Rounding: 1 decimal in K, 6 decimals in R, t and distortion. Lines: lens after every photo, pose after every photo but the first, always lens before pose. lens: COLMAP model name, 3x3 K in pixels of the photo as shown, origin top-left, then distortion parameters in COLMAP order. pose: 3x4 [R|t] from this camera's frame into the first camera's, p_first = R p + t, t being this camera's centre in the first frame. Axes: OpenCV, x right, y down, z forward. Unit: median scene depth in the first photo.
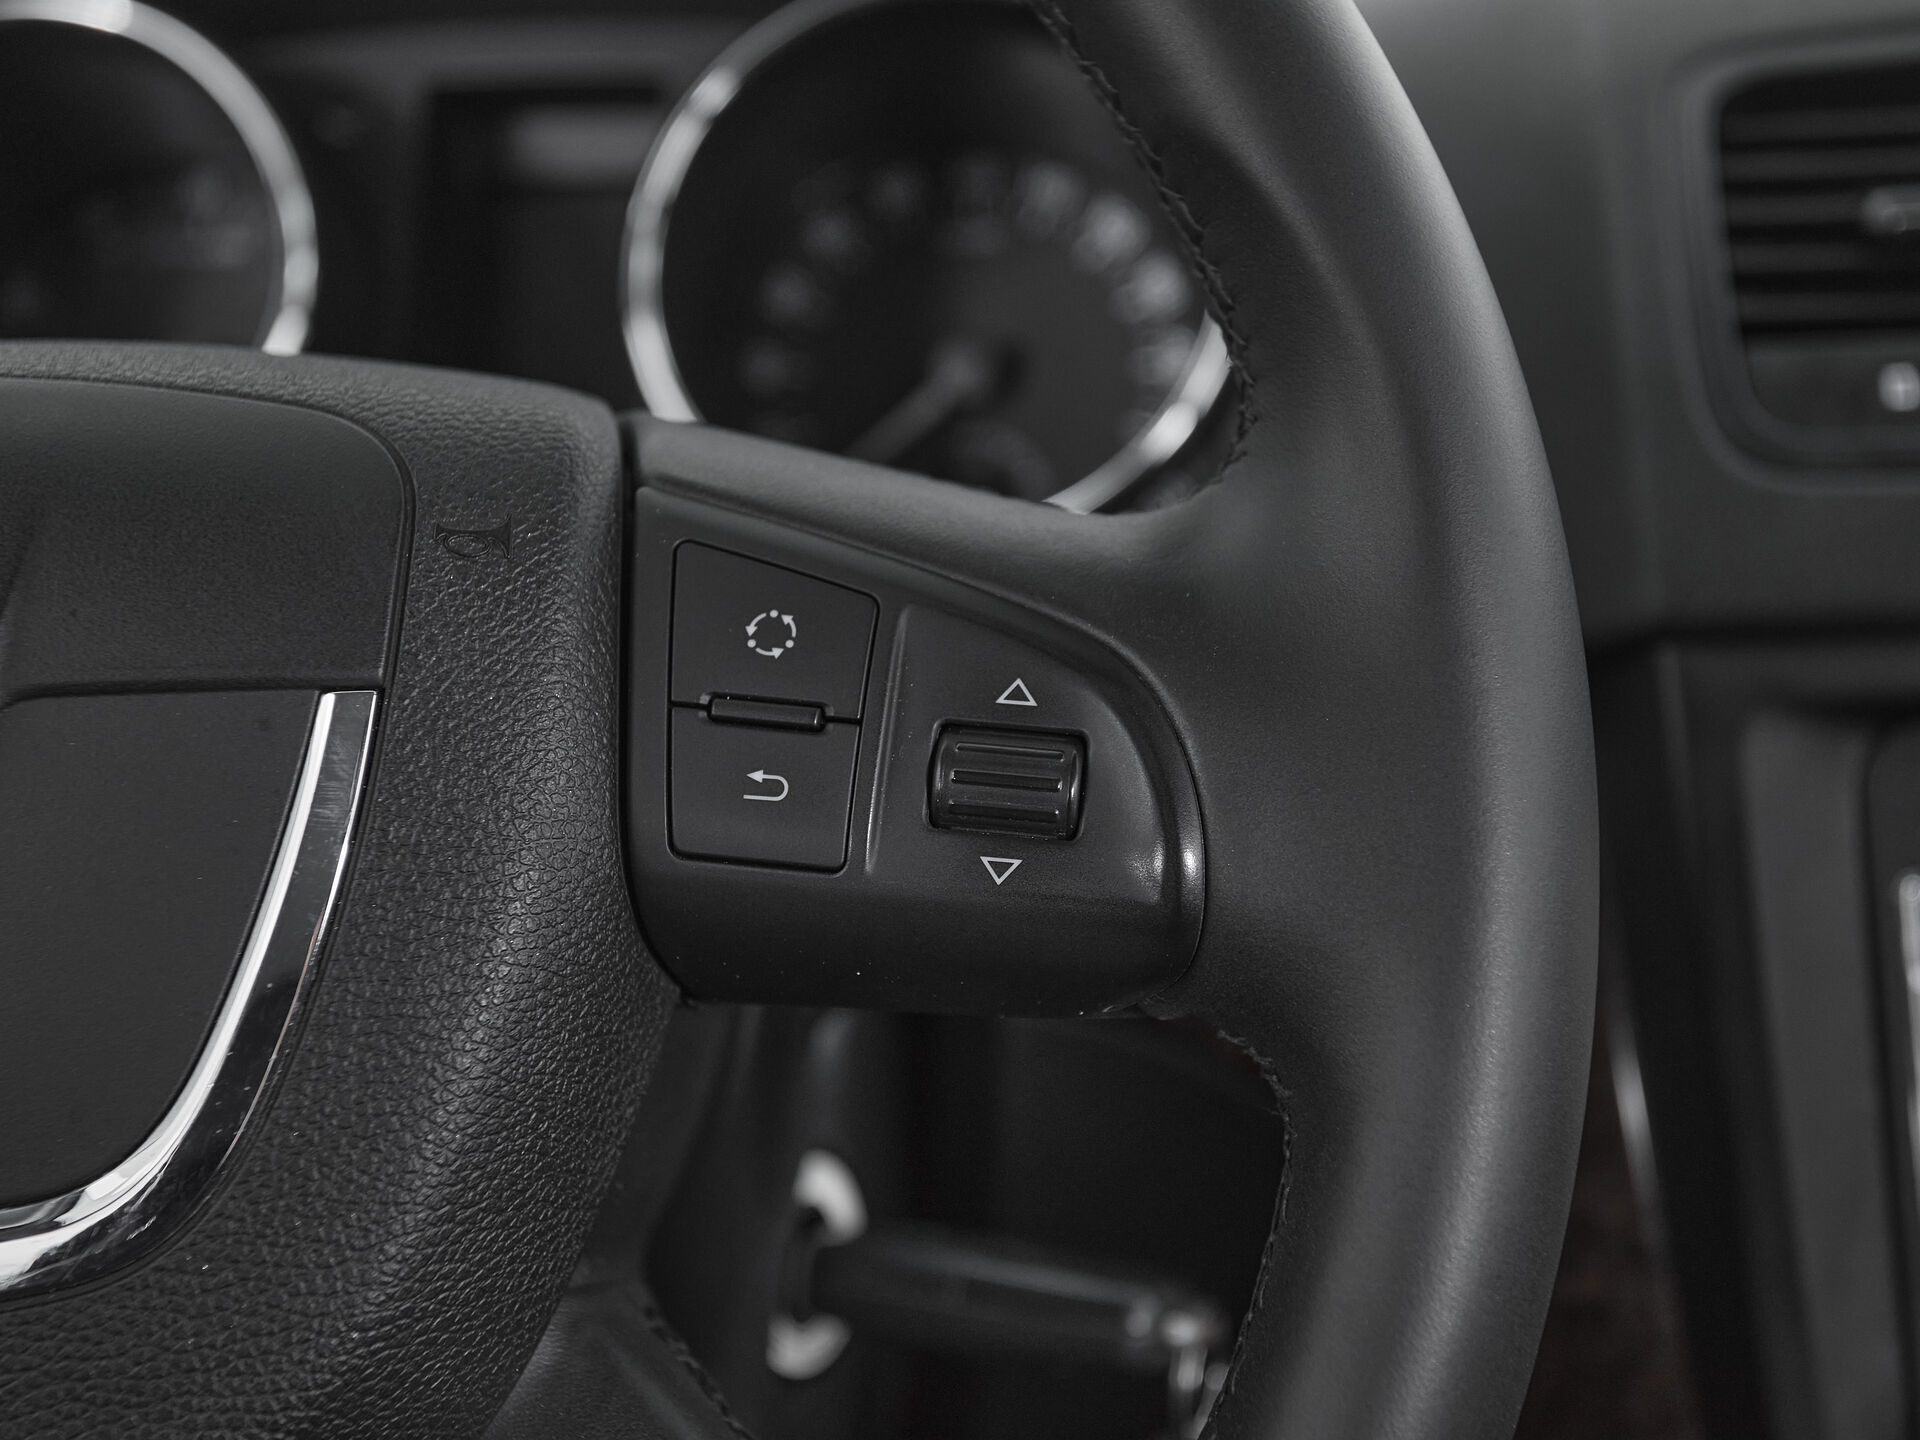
lens RADIAL K [[2432.4, 0, 960.0], [0, 2432.4, 720.0], [0, 0, 1]] dist [0.006171, 0.030766]
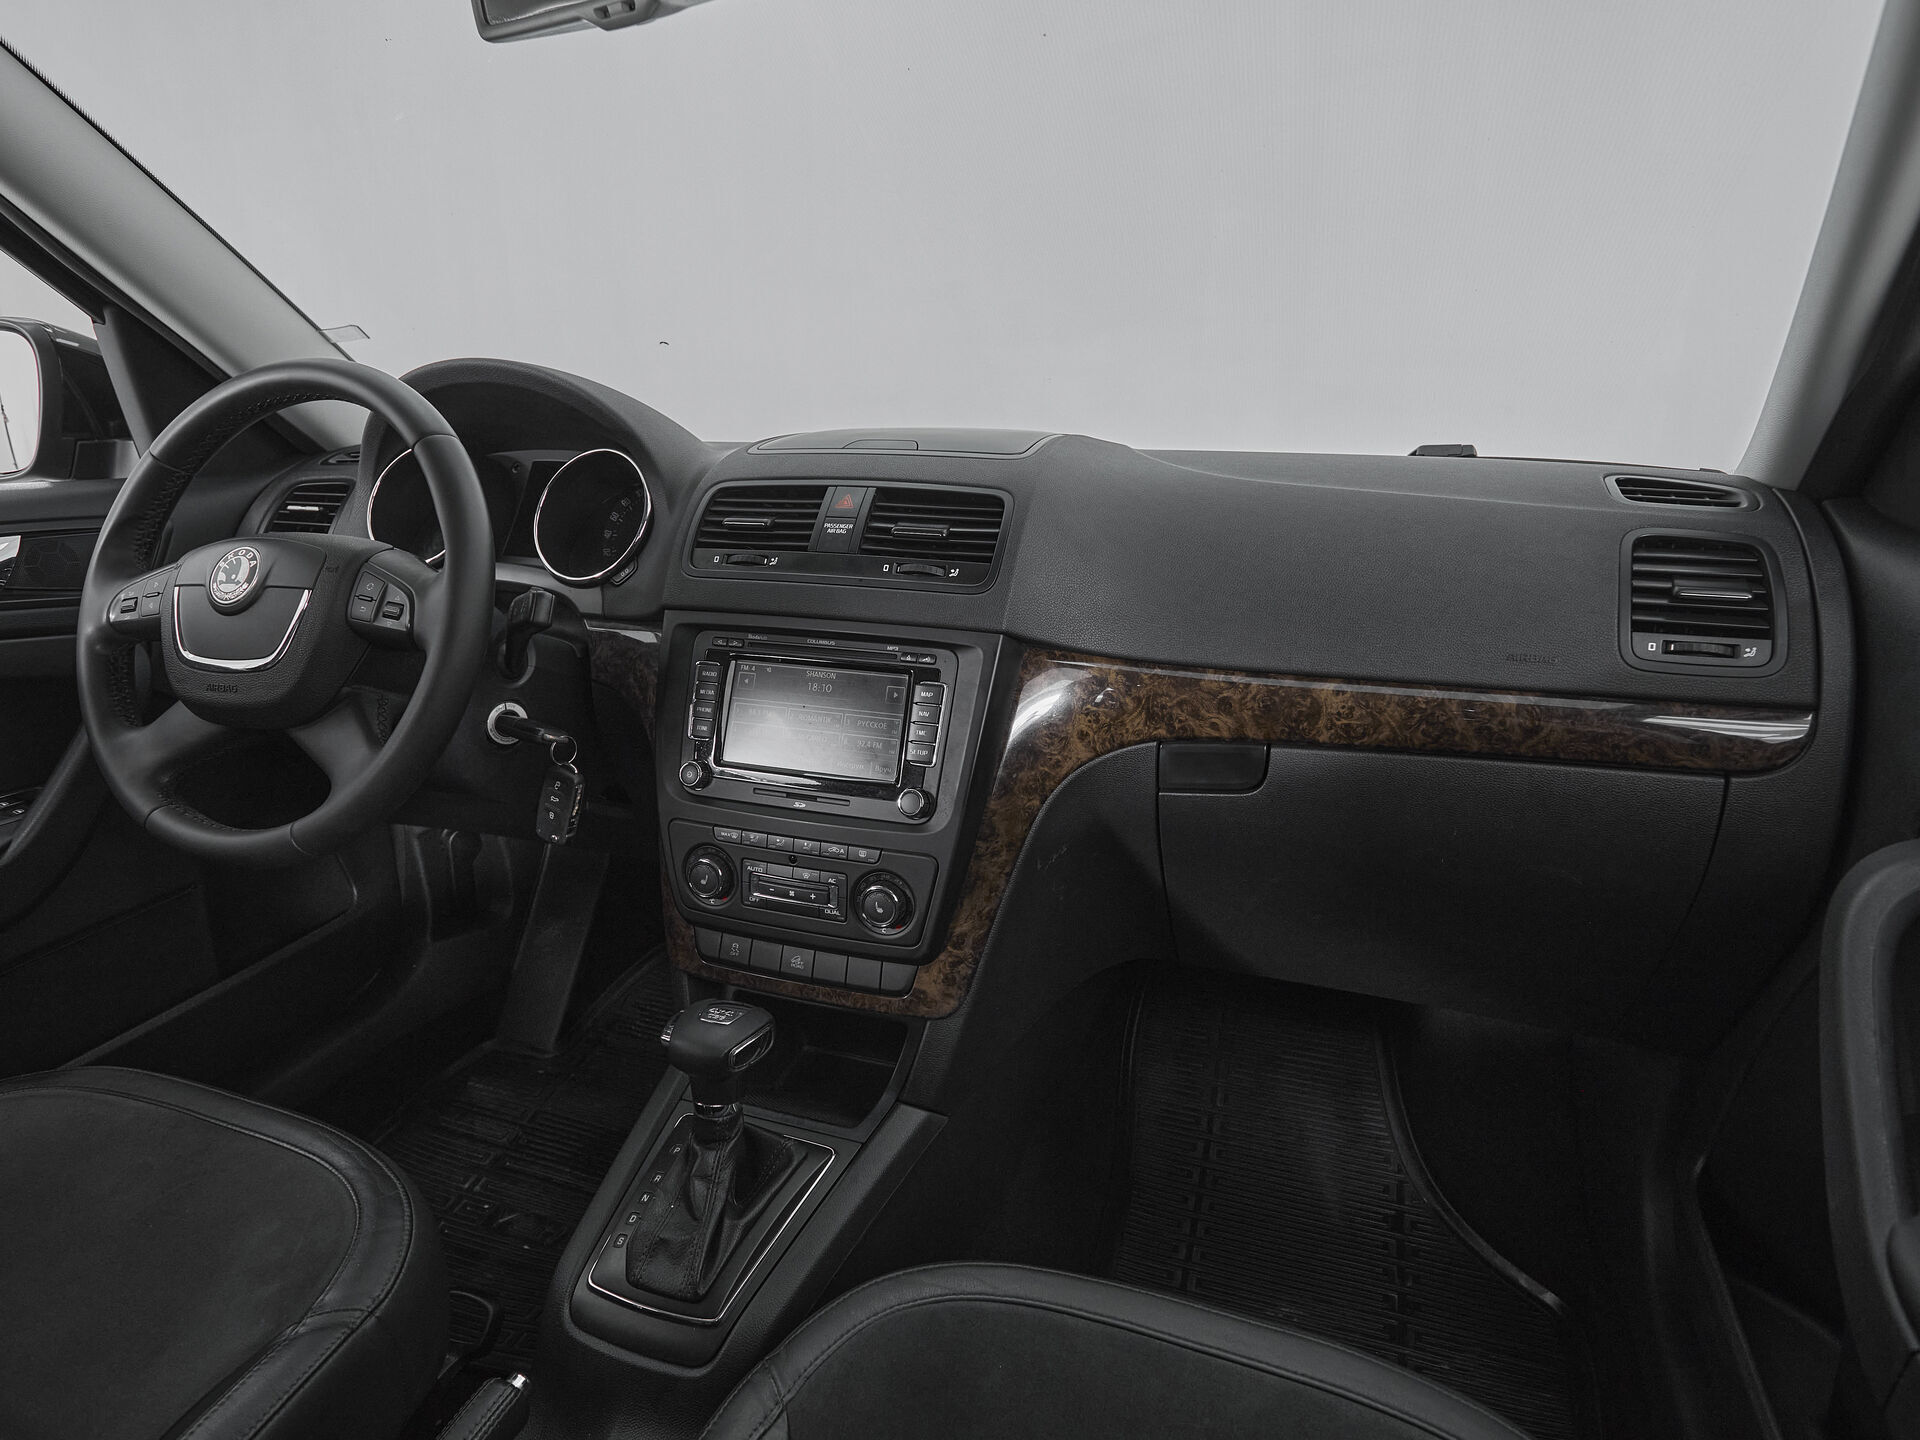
lens RADIAL K [[1073.9, 0, 960.0], [0, 1073.9, 720.0], [0, 0, 1]] dist [0.001418, 0.000102]
pose [[0.966891, 0.104131, -0.232978, 2.201641], [-0.090966, 0.993626, 0.066583, -0.015516], [0.238426, -0.043186, 0.970200, -1.471697]]
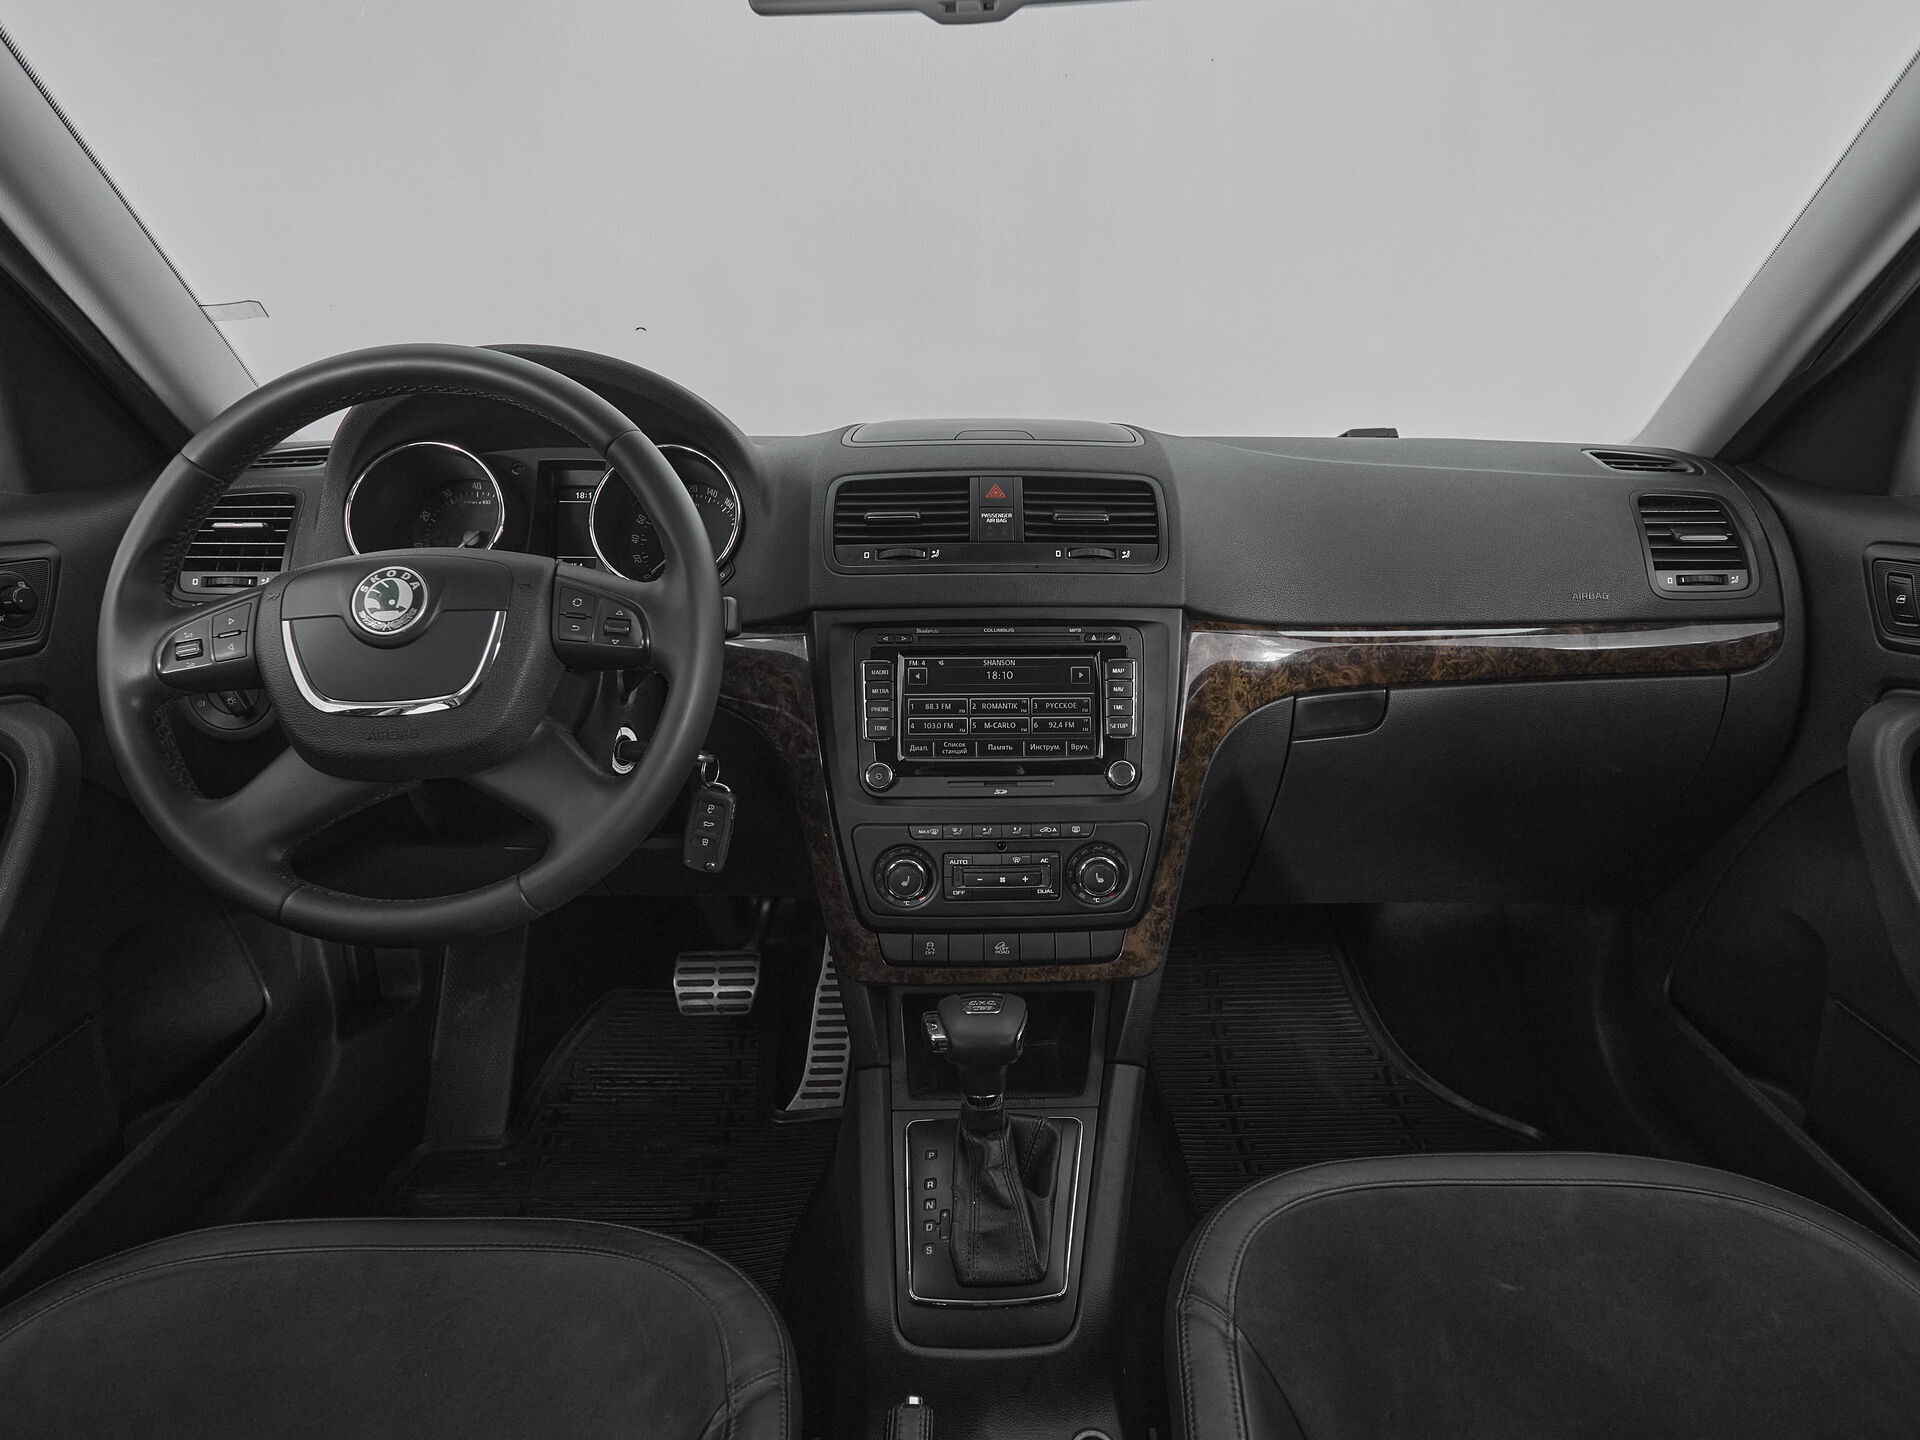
lens RADIAL K [[1121.3, 0, 988.8], [0, 1121.3, 722.1], [0, 0, 1]] dist [0.000081, 0.000844]
pose [[0.993202, -0.000811, 0.116403, 0.598167], [-0.004927, 0.998787, 0.048999, 0.116426], [-0.116301, -0.049239, 0.991993, -1.828479]]
